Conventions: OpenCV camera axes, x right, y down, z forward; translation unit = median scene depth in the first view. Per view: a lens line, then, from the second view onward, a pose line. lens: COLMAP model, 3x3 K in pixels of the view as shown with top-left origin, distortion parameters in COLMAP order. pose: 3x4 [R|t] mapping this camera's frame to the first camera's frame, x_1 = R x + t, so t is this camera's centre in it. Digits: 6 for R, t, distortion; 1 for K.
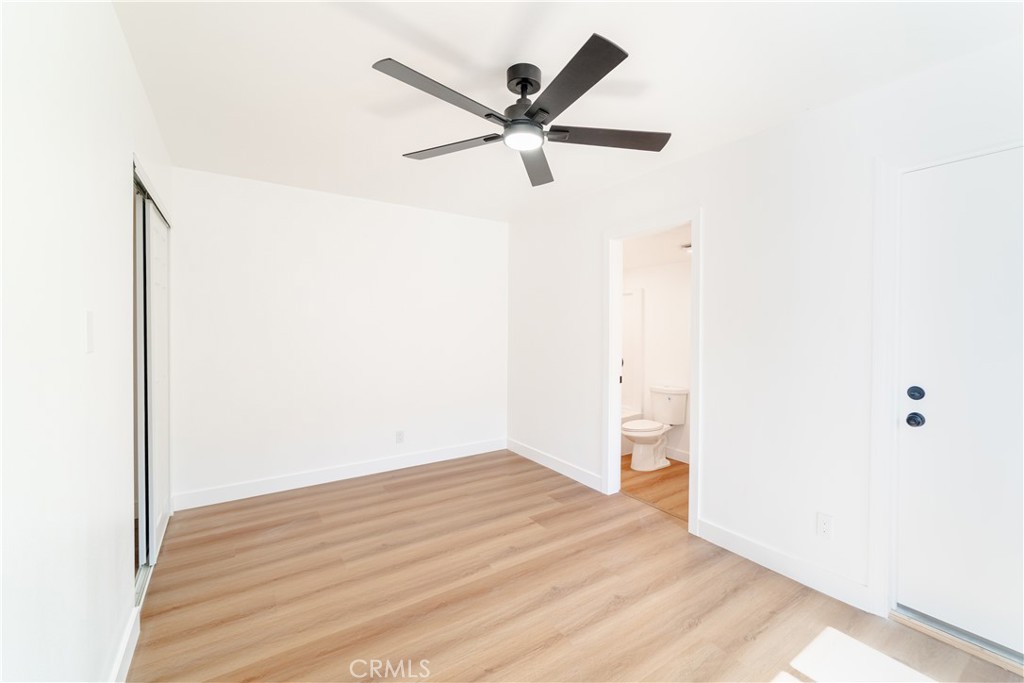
lens RADIAL K [[427.2, 0, 537.6], [0, 427.2, 334.6], [0, 0, 1]] dist [0.001724, -0.000040]
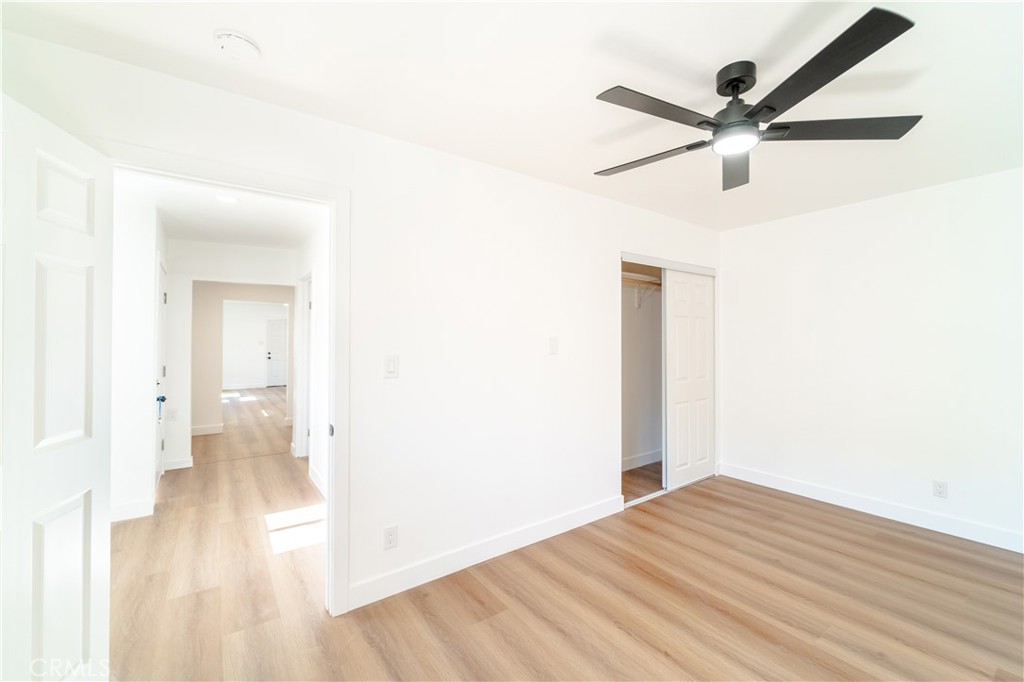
lens RADIAL K [[427.2, 0, 537.6], [0, 427.2, 334.1], [0, 0, 1]] dist [0.001724, -0.000040]
pose [[0.035868, -0.023993, -0.999068, 0.630701], [-0.022609, 0.999436, -0.024814, -0.000035], [0.999101, 0.023478, 0.035305, 0.390097]]
